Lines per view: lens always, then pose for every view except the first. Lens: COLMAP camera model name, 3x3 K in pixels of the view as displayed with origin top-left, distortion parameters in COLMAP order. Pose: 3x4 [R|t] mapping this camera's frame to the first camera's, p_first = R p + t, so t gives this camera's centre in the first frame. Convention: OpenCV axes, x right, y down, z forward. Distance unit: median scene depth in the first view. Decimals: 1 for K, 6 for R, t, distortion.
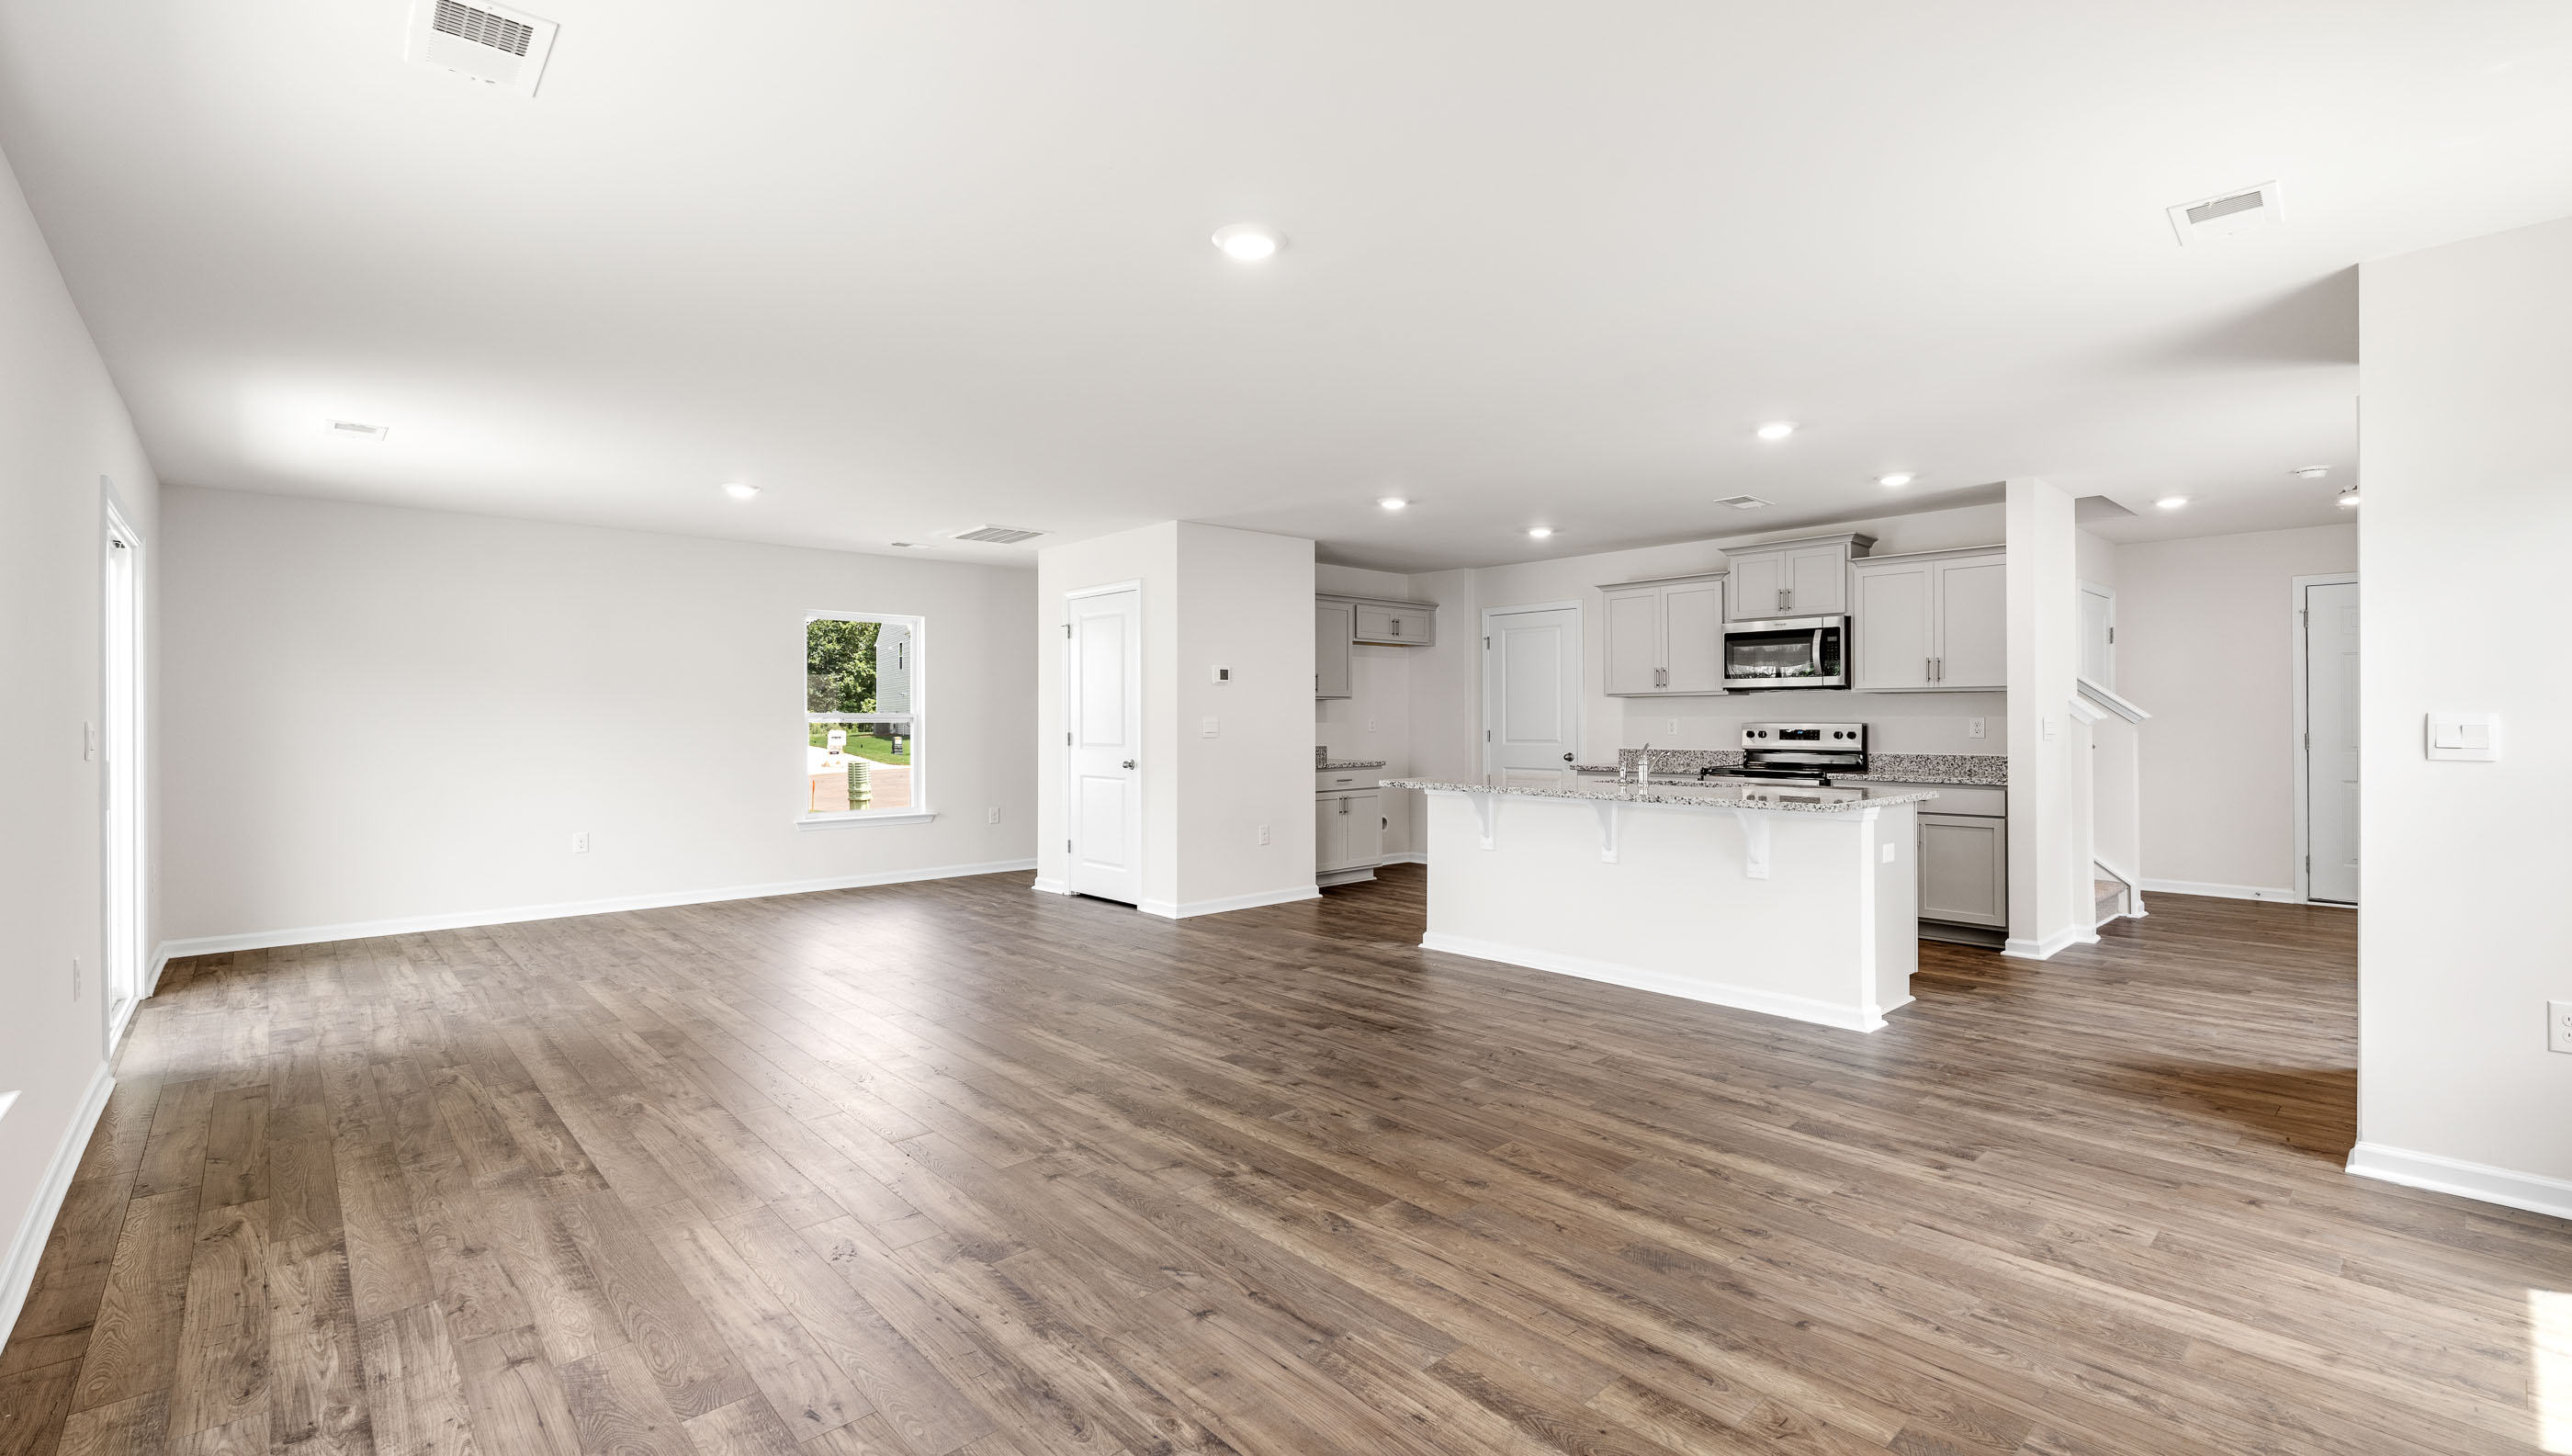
lens RADIAL K [[1113.9, 0, 1281.3], [0, 1113.9, 709.6], [0, 0, 1]] dist [-0.004131, -0.000872]
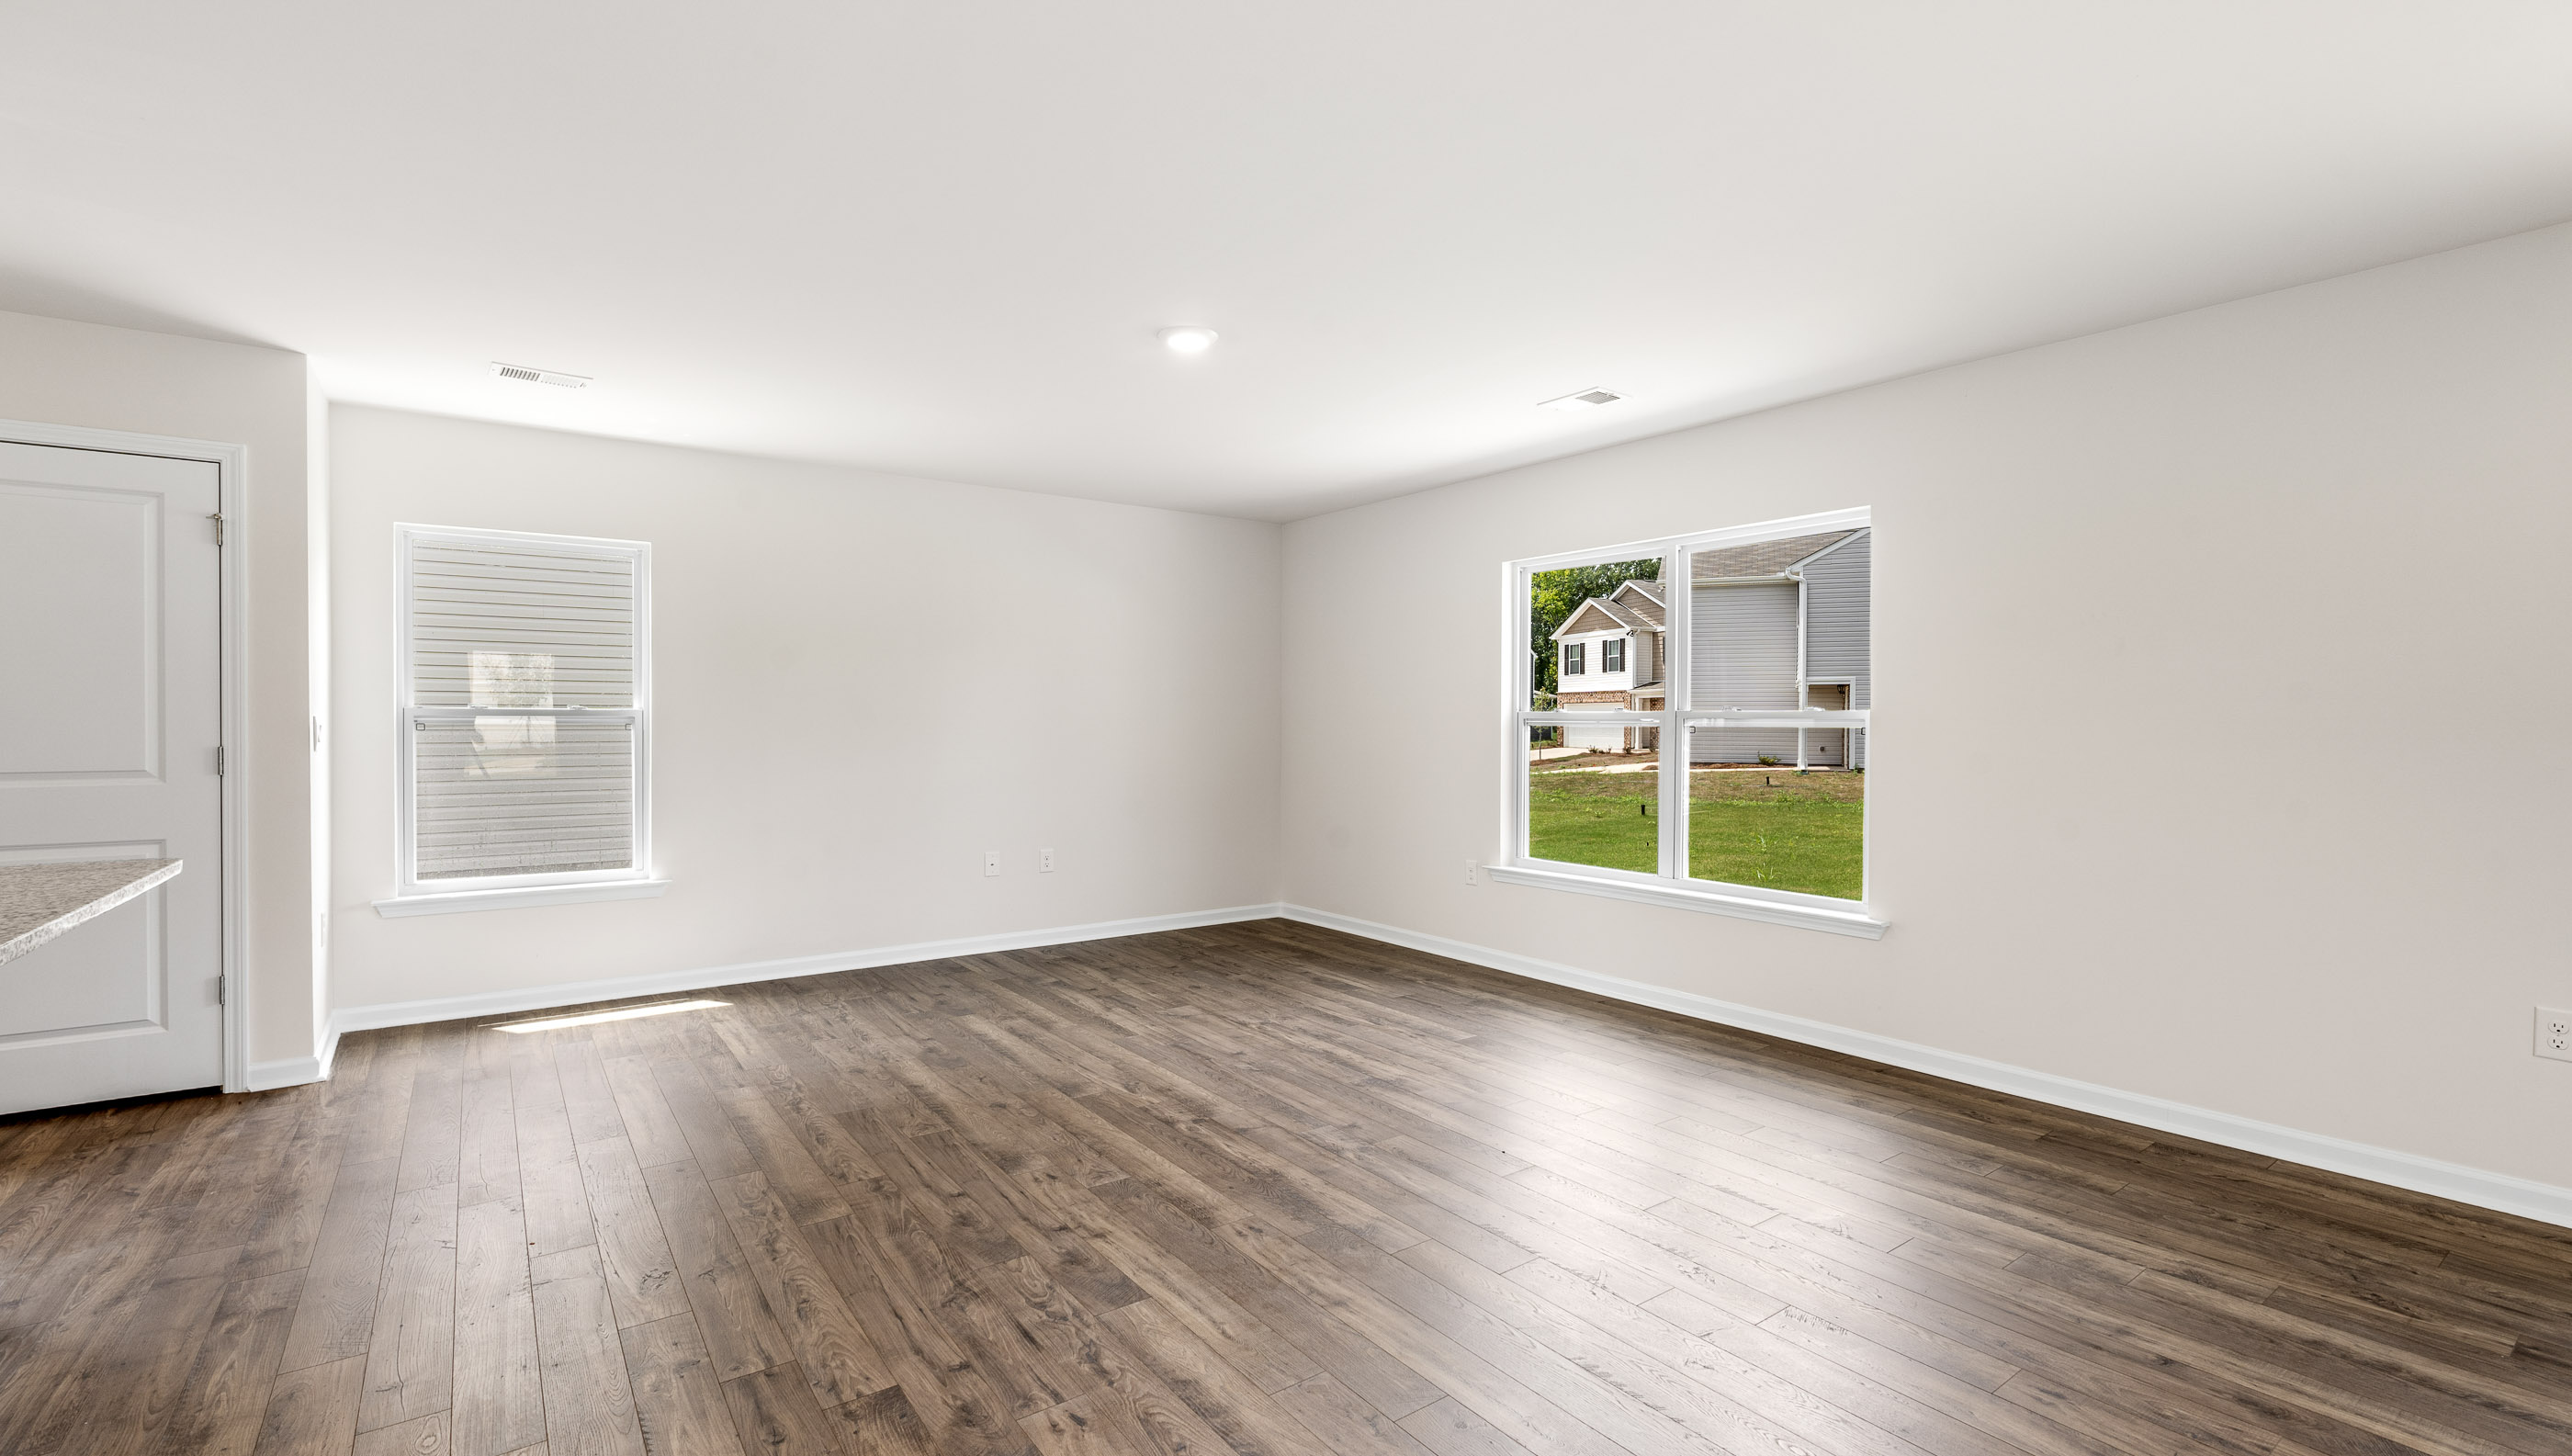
lens RADIAL K [[1127.7, 0, 1291.4], [0, 1127.7, 721.3], [0, 0, 1]] dist [-0.003344, -0.000293]
pose [[-0.994461, 0.000739, 0.105101, -0.132865], [-0.000150, 0.999964, -0.008450, 0.009565], [-0.105104, -0.008419, -0.994426, 1.077671]]
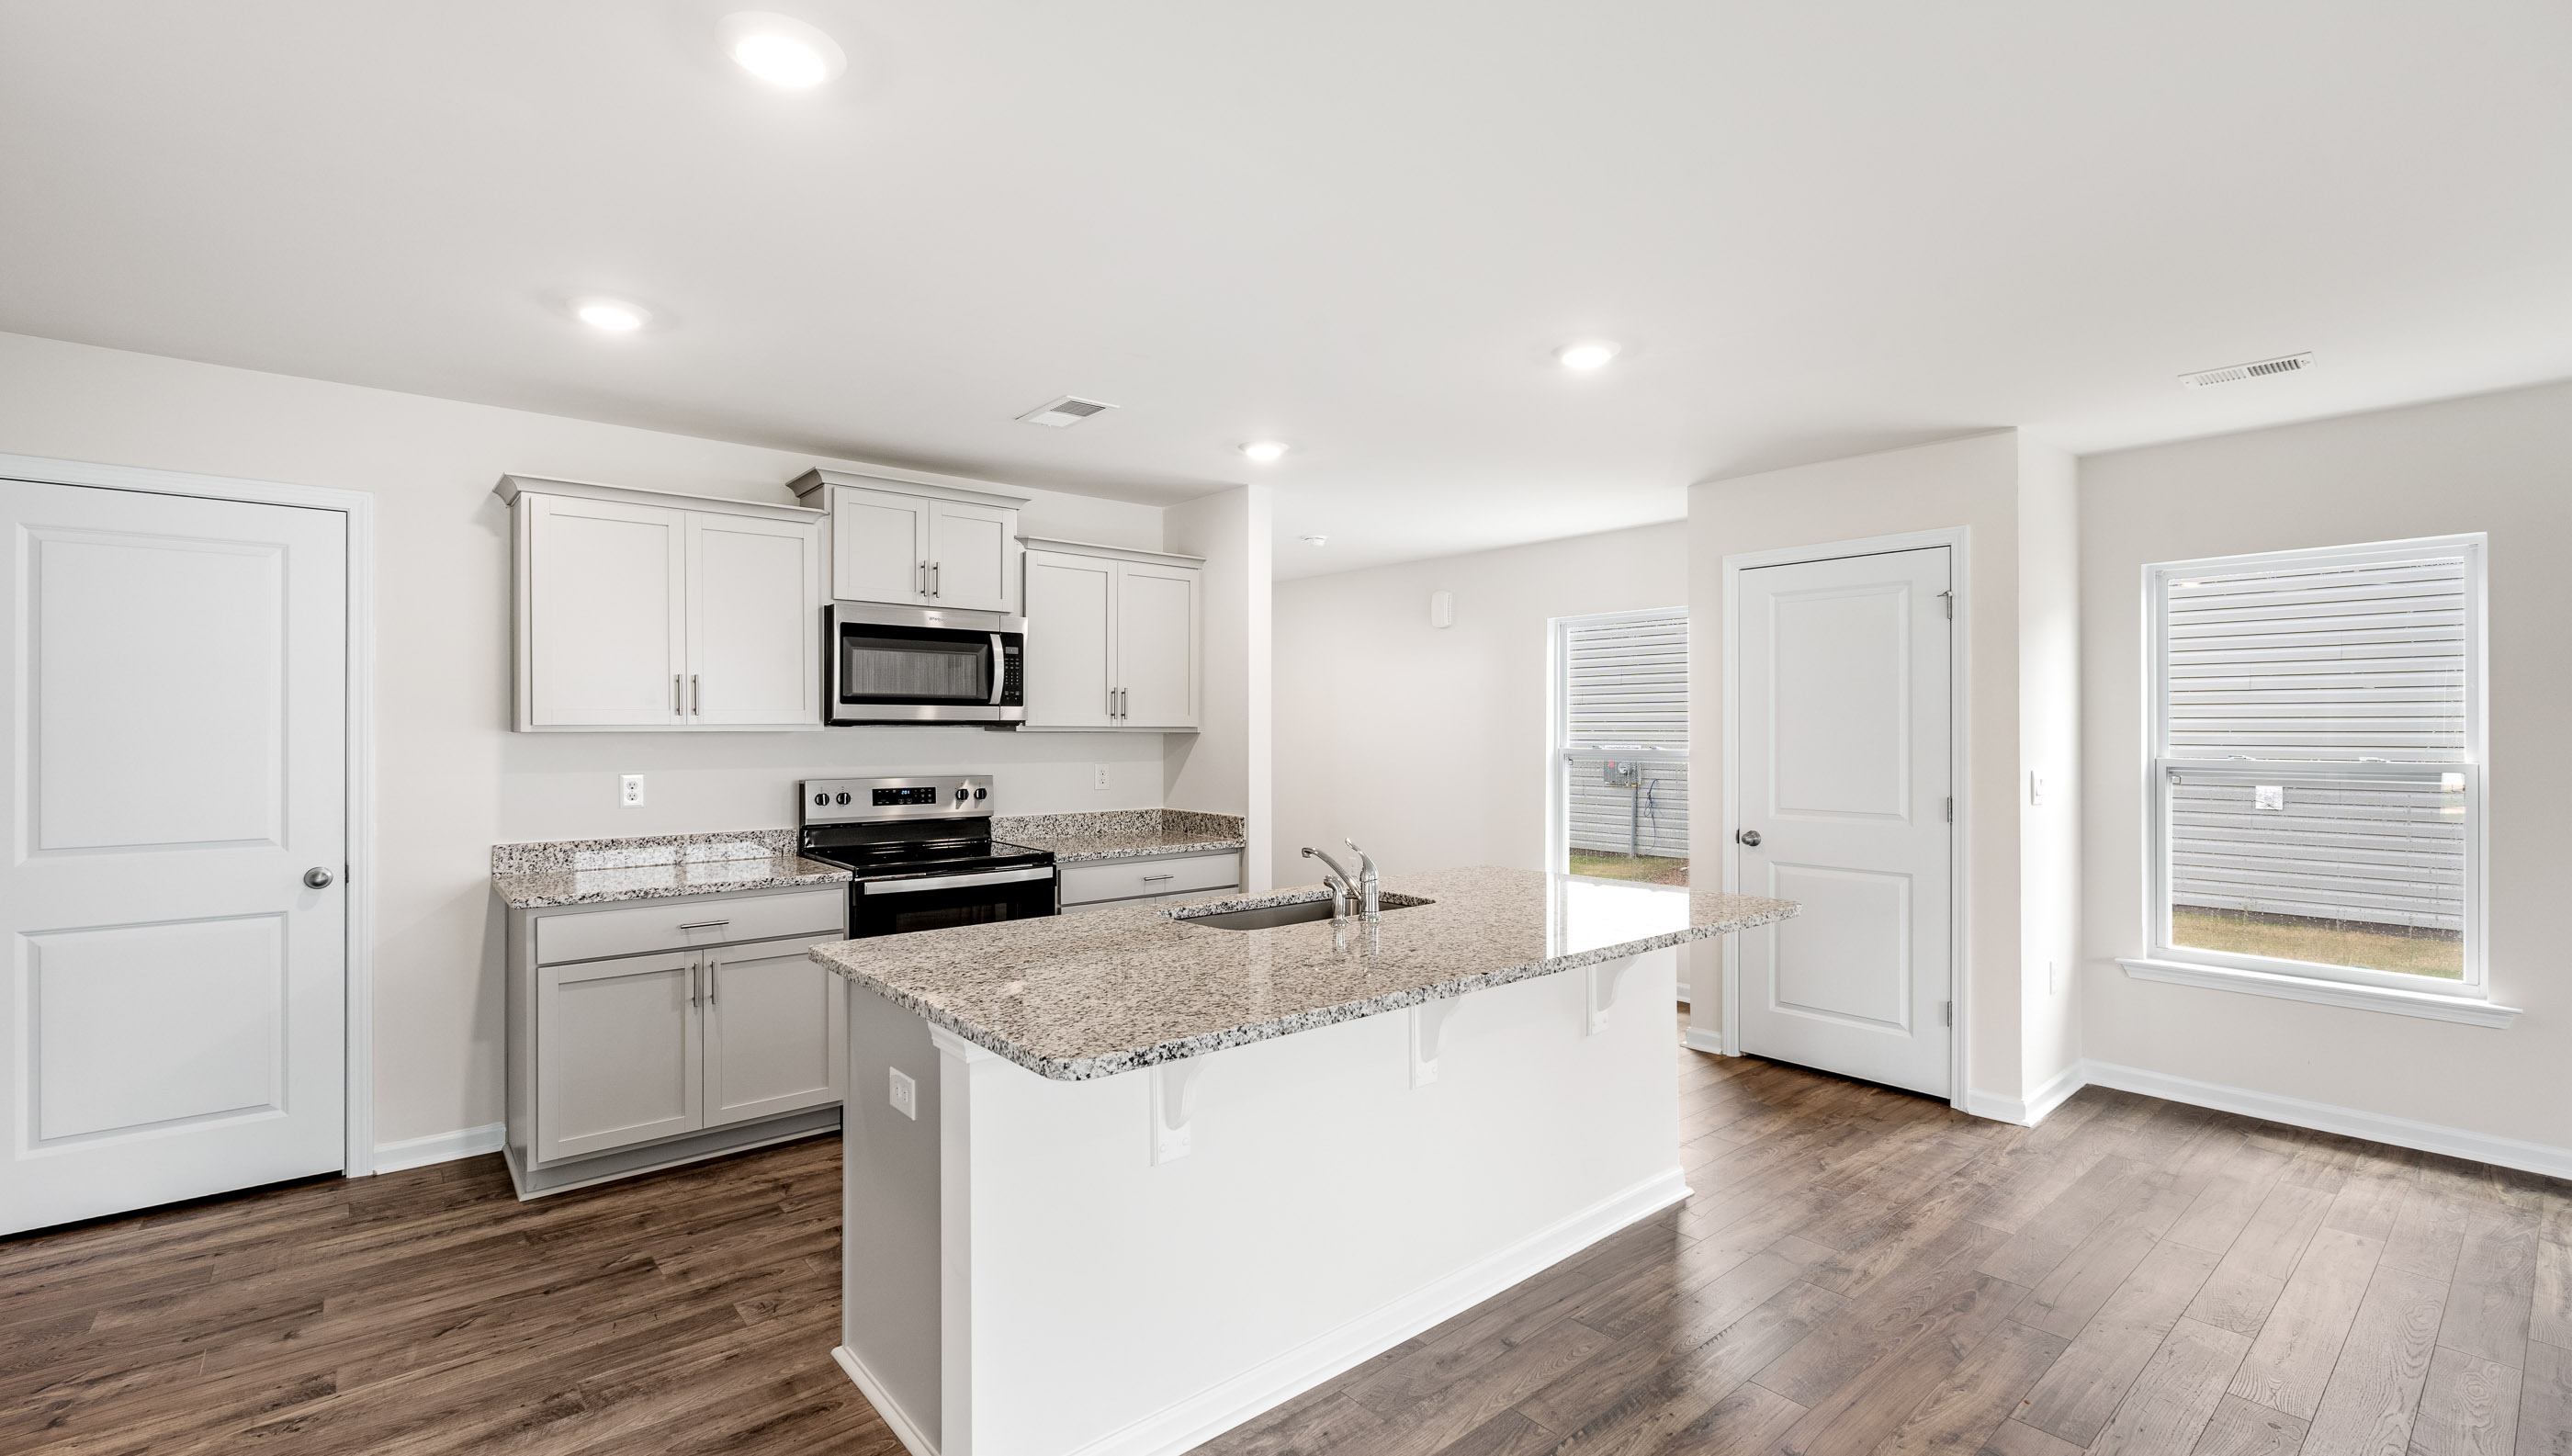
lens RADIAL K [[1104.7, 0, 1288.9], [0, 1104.7, 732.6], [0, 0, 1]] dist [-0.003177, -0.000240]
pose [[0.032705, 0.001635, 0.999464, -0.176950], [-0.008982, 0.999959, -0.001342, -0.016954], [-0.999425, -0.008934, 0.032718, 0.912060]]
